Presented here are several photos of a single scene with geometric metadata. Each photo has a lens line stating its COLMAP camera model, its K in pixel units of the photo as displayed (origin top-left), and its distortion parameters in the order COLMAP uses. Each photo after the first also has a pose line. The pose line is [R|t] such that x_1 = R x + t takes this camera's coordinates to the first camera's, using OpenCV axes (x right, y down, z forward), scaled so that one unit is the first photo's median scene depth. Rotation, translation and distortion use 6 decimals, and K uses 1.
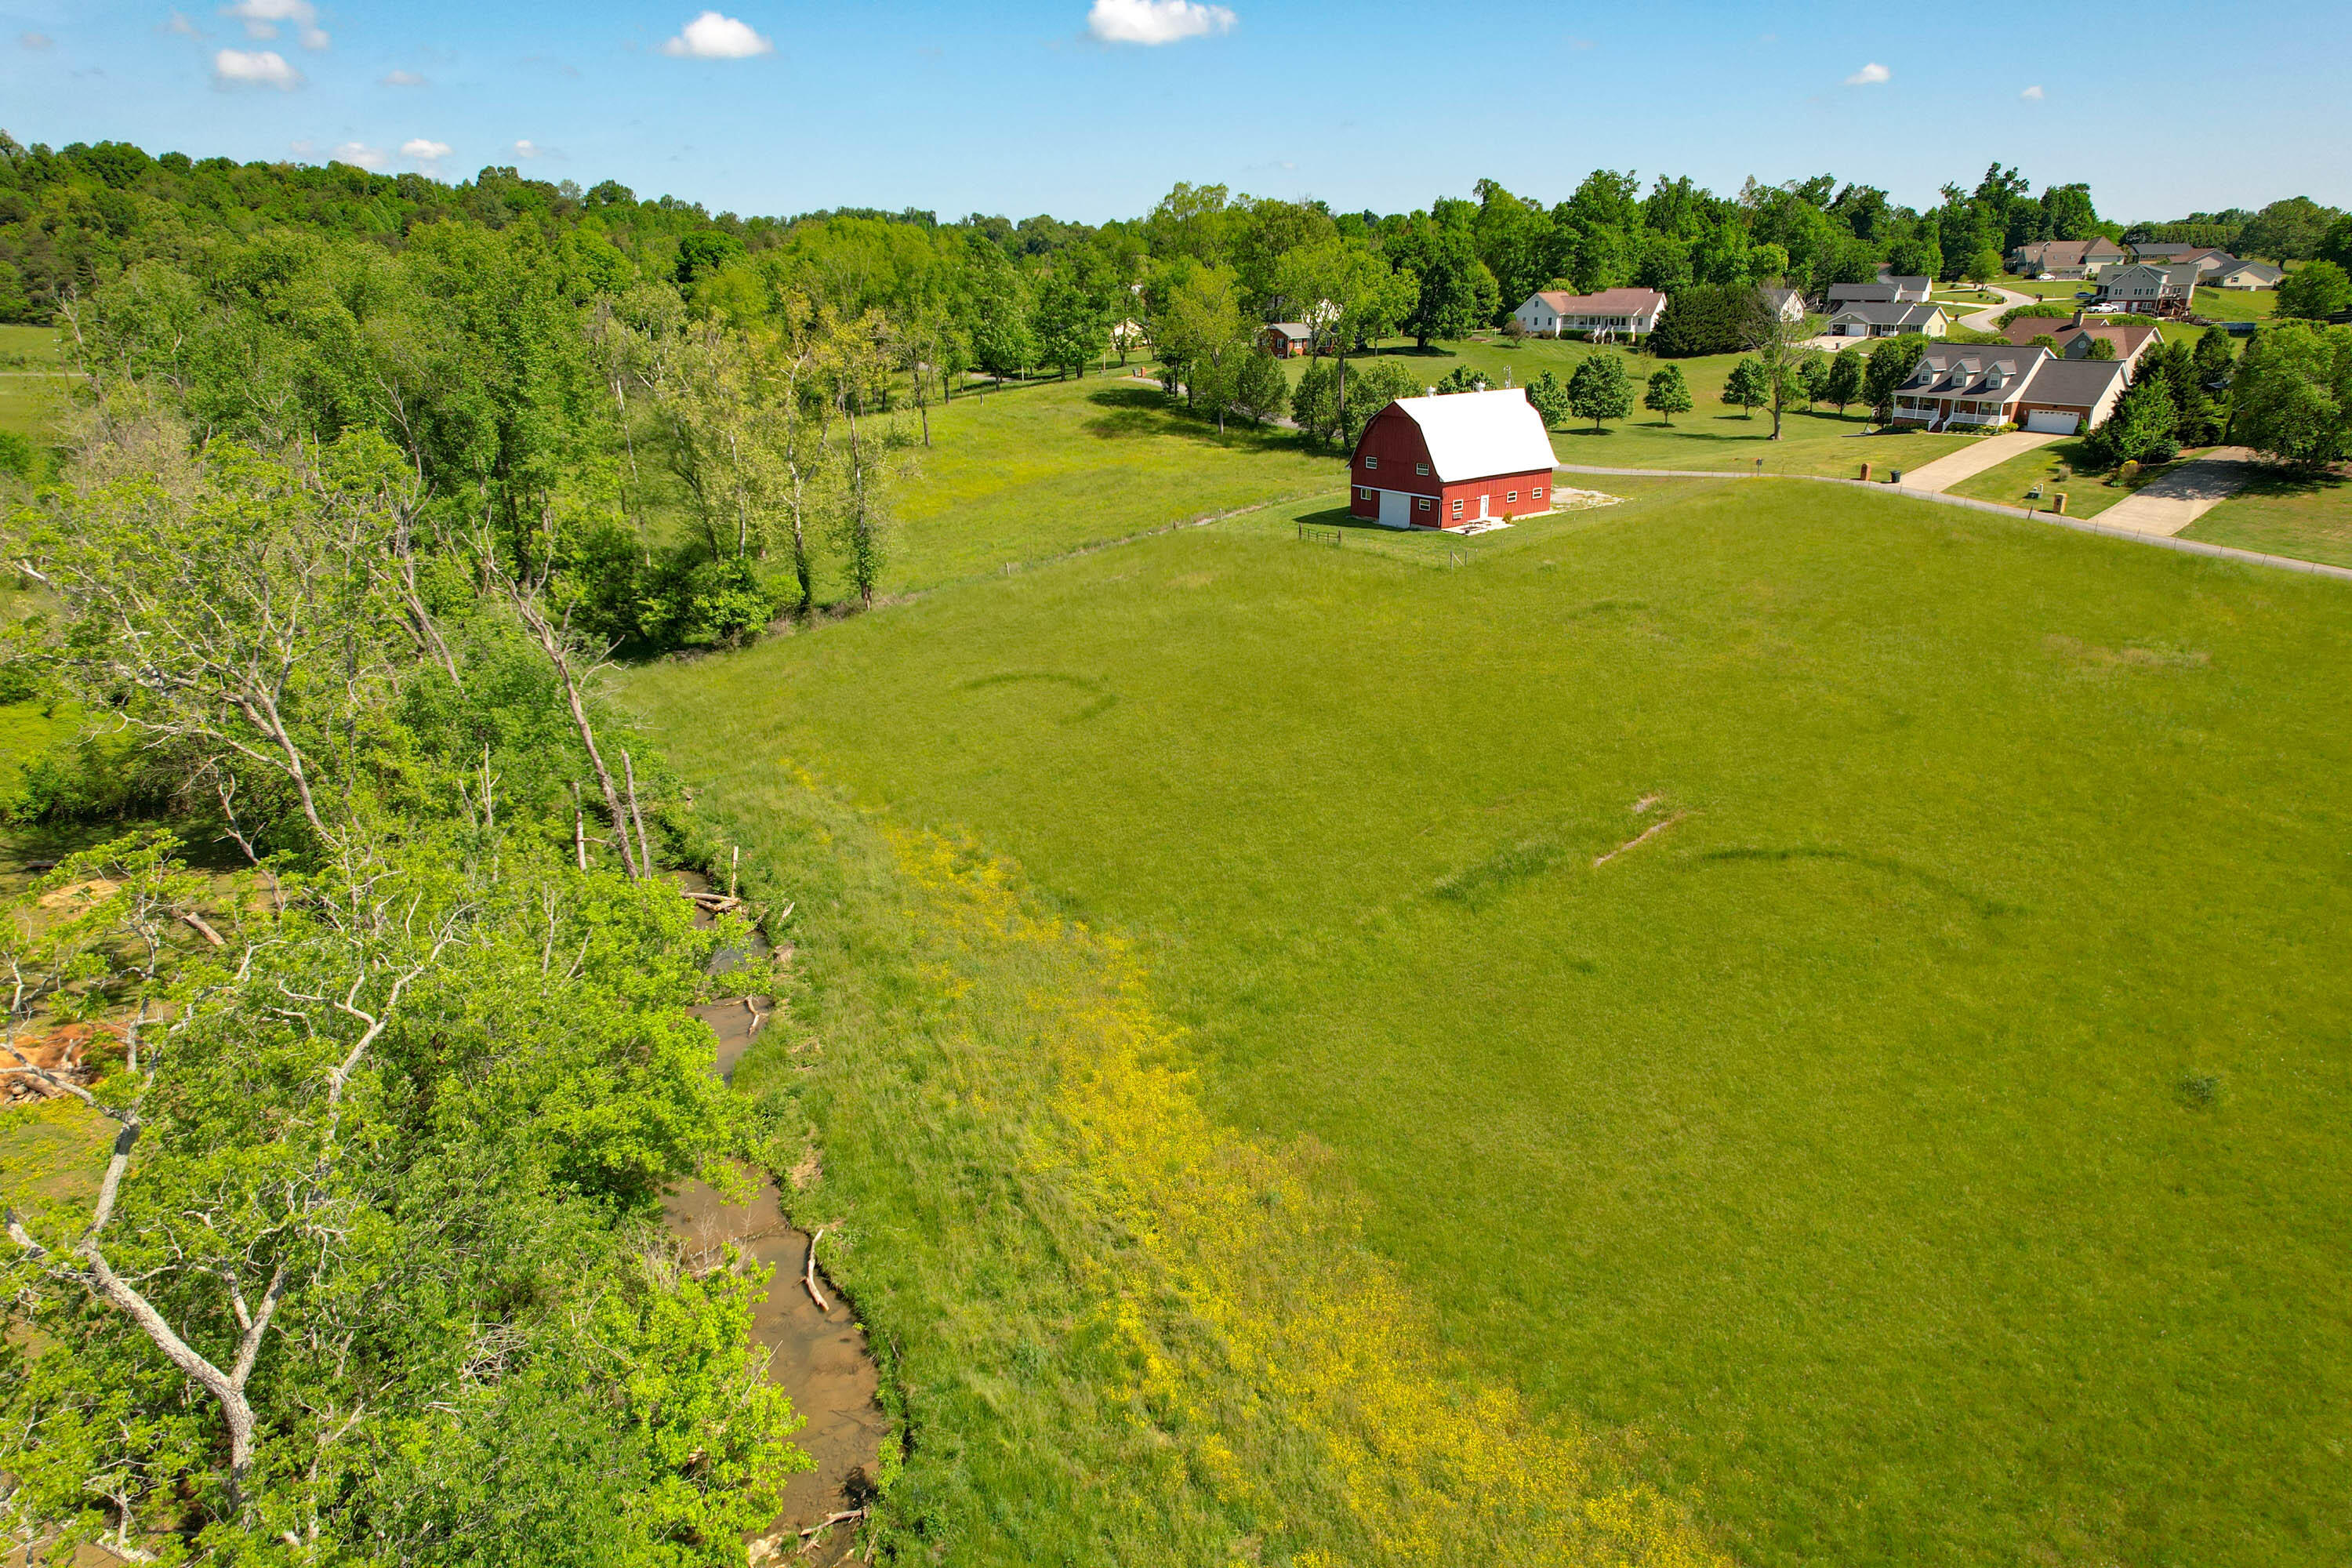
lens RADIAL K [[1509.5, 0, 1178.2], [0, 1509.5, 787.0], [0, 0, 1]] dist [-0.054633, 0.033265]
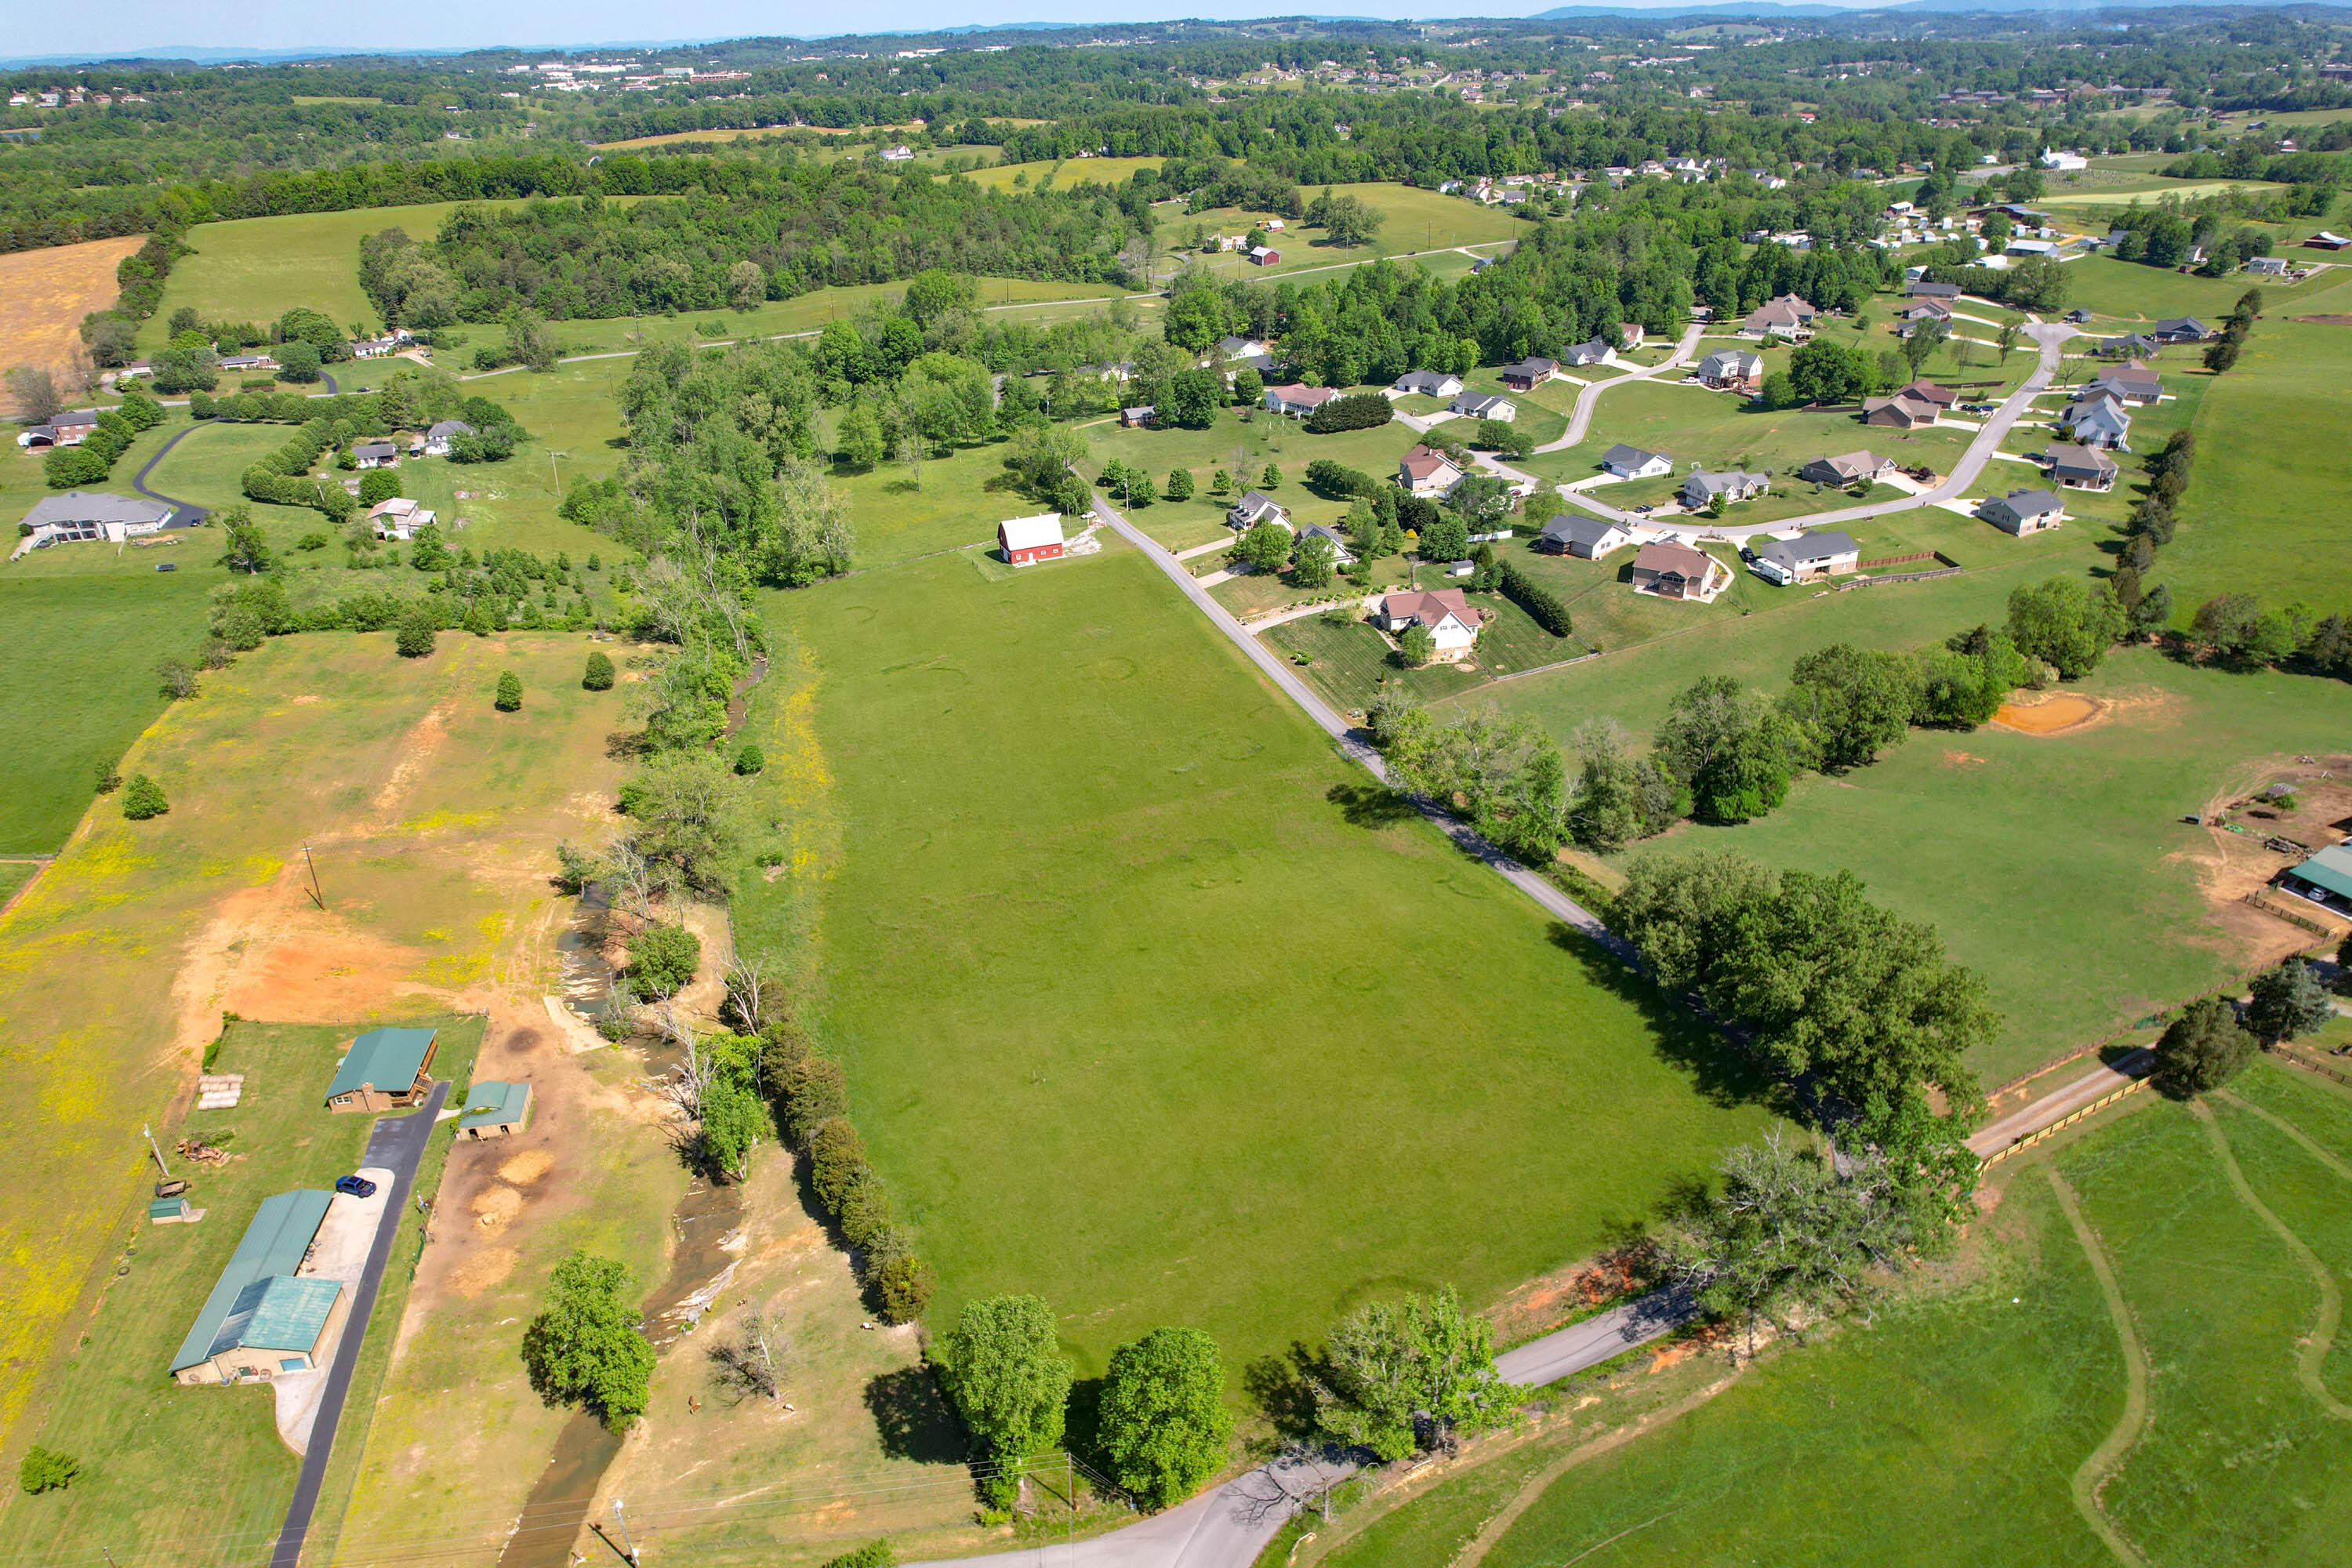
lens RADIAL K [[1509.5, 0, 1176.9], [0, 1509.5, 774.7], [0, 0, 1]] dist [-0.054633, 0.033265]
pose [[0.965701, 0.111677, -0.234414, 1.335028], [-0.078683, 0.986197, 0.145688, -0.227357], [0.247448, -0.122246, 0.961158, -2.084674]]
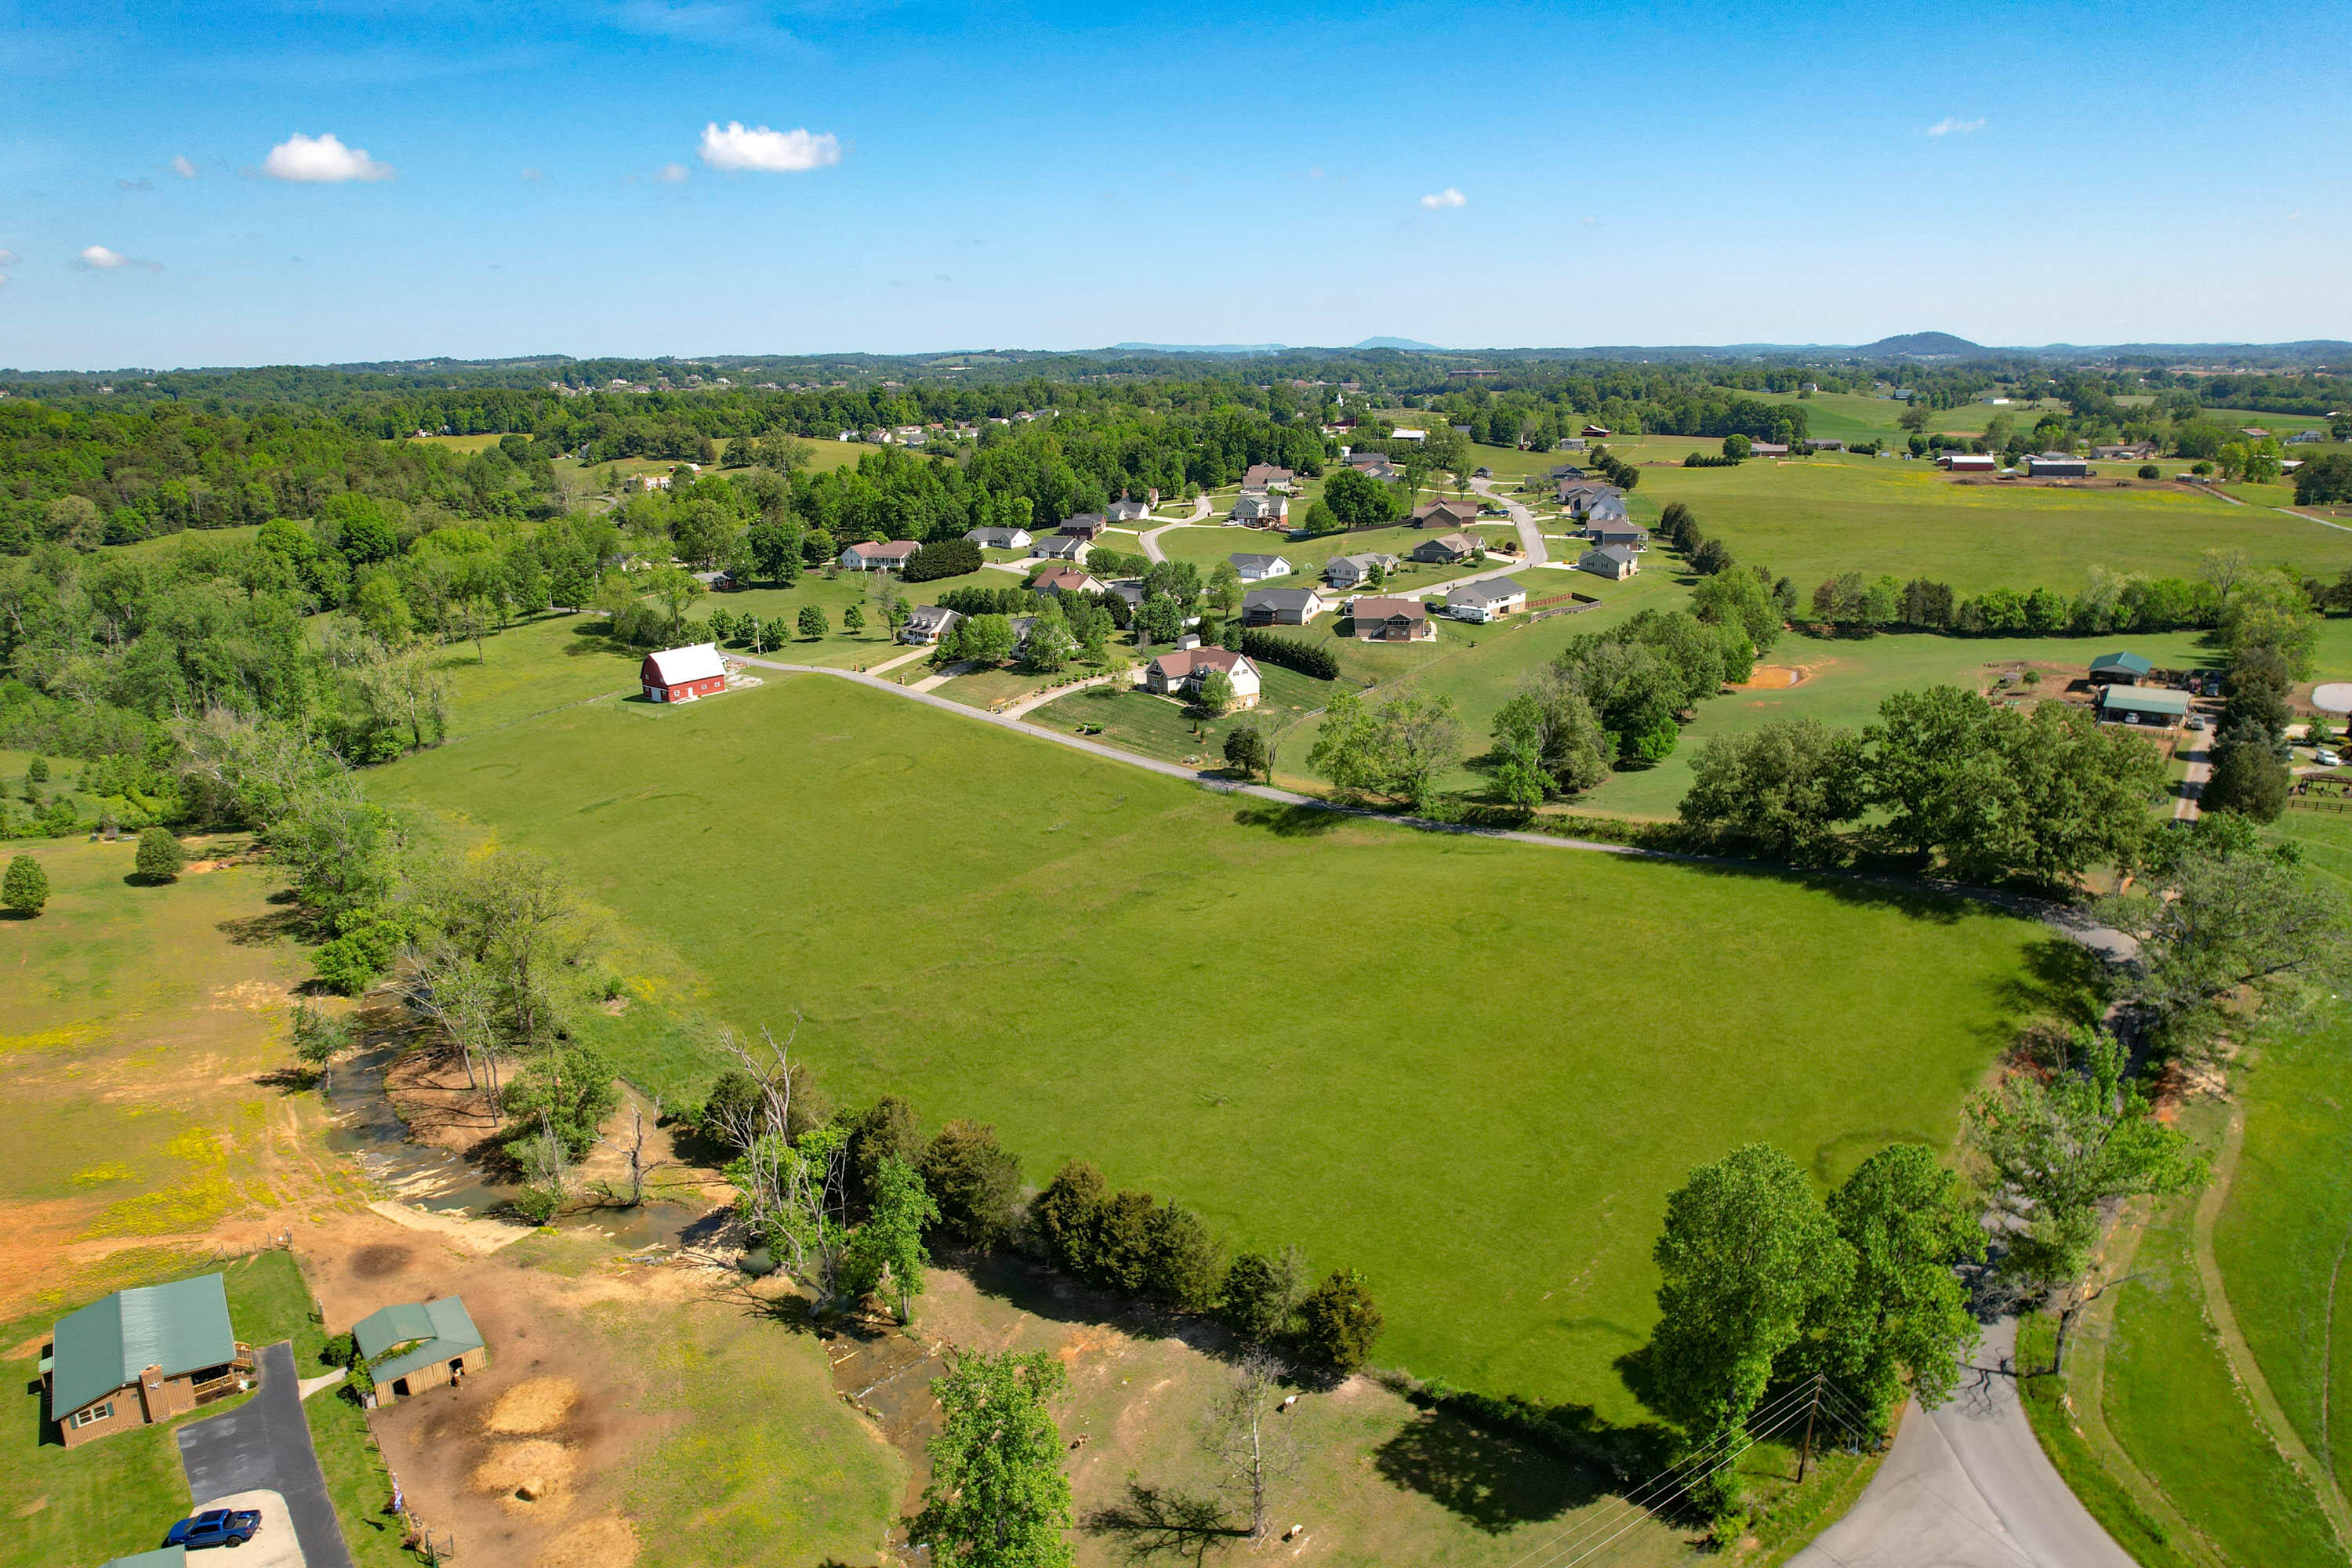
lens RADIAL K [[1509.5, 0, 1182.8], [0, 1509.5, 779.9], [0, 0, 1]] dist [-0.054633, 0.033265]
pose [[0.977977, -0.061832, 0.199341, 0.529043], [0.074932, 0.995451, -0.058847, 0.190784], [-0.194796, 0.072488, 0.978162, -1.776804]]
